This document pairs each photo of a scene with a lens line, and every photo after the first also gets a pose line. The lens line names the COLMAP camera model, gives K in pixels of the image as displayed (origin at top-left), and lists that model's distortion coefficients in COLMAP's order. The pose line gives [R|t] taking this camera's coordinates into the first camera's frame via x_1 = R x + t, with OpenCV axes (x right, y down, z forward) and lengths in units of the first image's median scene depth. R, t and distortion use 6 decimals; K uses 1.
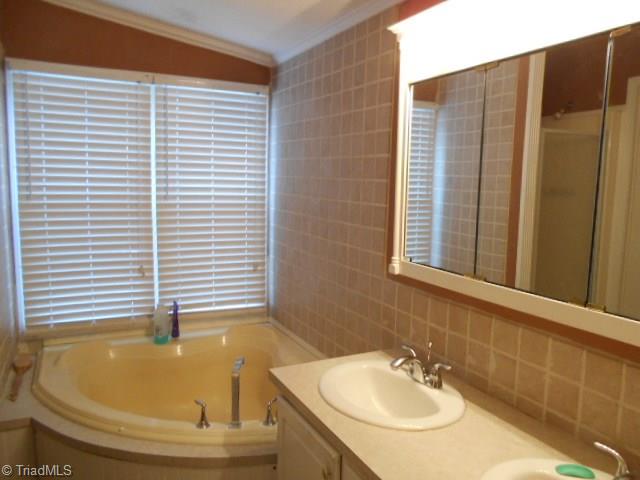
lens RADIAL K [[481.1, 0, 306.2], [0, 481.1, 237.3], [0, 0, 1]] dist [-0.025418, 0.015613]
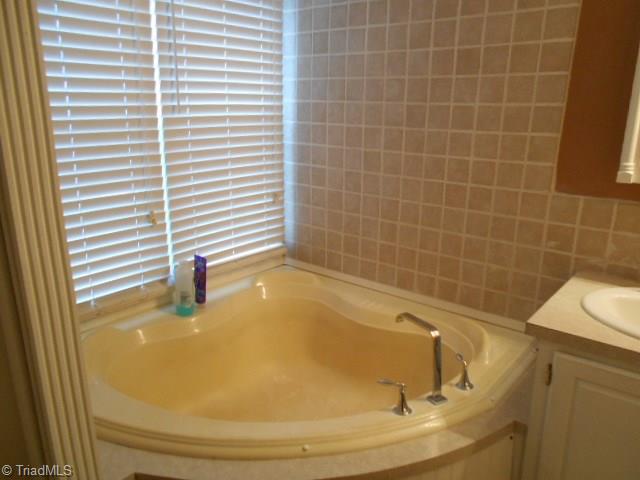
lens RADIAL K [[490.1, 0, 308.3], [0, 490.1, 231.4], [0, 0, 1]] dist [-0.032958, 0.103902]
pose [[0.915738, -0.120790, 0.383188, -0.401021], [0.064118, 0.985450, 0.157408, -0.007910], [-0.396626, -0.119575, 0.910159, 0.262116]]
